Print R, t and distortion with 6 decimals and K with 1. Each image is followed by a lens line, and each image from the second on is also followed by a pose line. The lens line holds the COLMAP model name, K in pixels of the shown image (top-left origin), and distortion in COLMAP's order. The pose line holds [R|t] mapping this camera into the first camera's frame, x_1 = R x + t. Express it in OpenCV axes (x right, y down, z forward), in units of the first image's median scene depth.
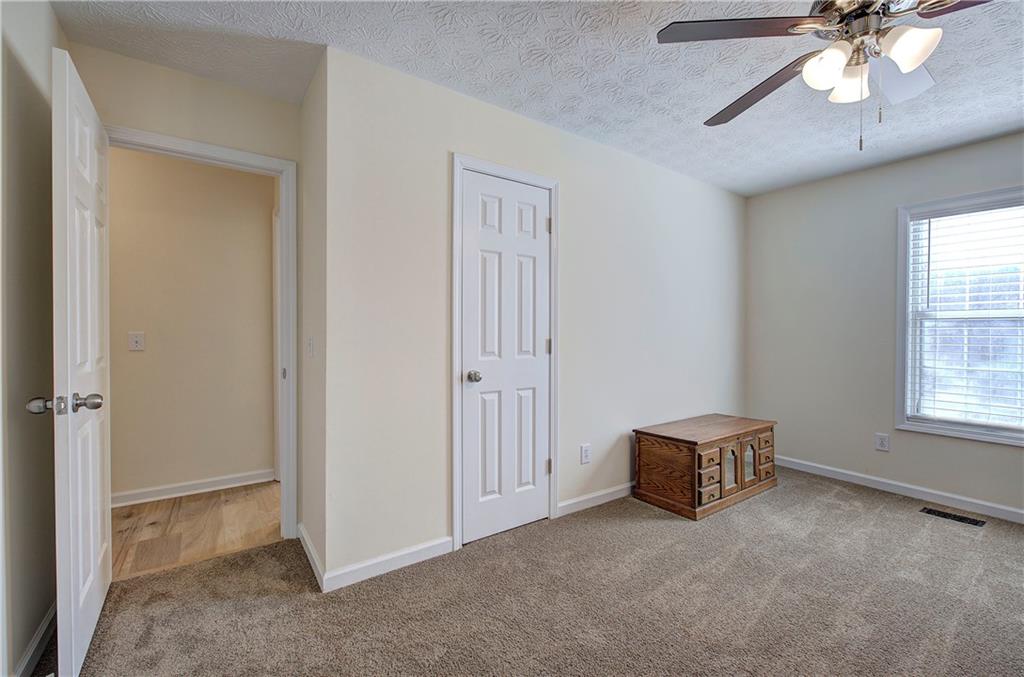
lens RADIAL K [[433.2, 0, 513.4], [0, 433.2, 335.7], [0, 0, 1]] dist [-0.001926, 0.000209]
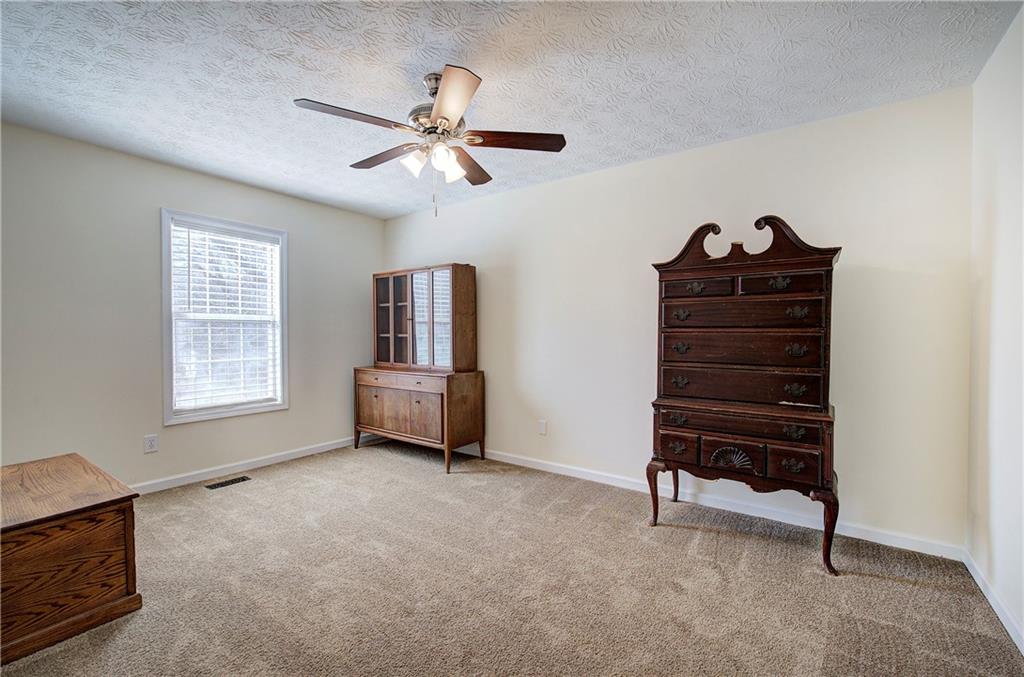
lens RADIAL K [[433.2, 0, 517.1], [0, 433.2, 333.7], [0, 0, 1]] dist [-0.001926, 0.000209]
pose [[-0.329459, -0.009992, 0.944117, -0.391172], [0.007264, 0.999888, 0.013117, -0.011031], [-0.944142, 0.011180, -0.329350, 0.612982]]
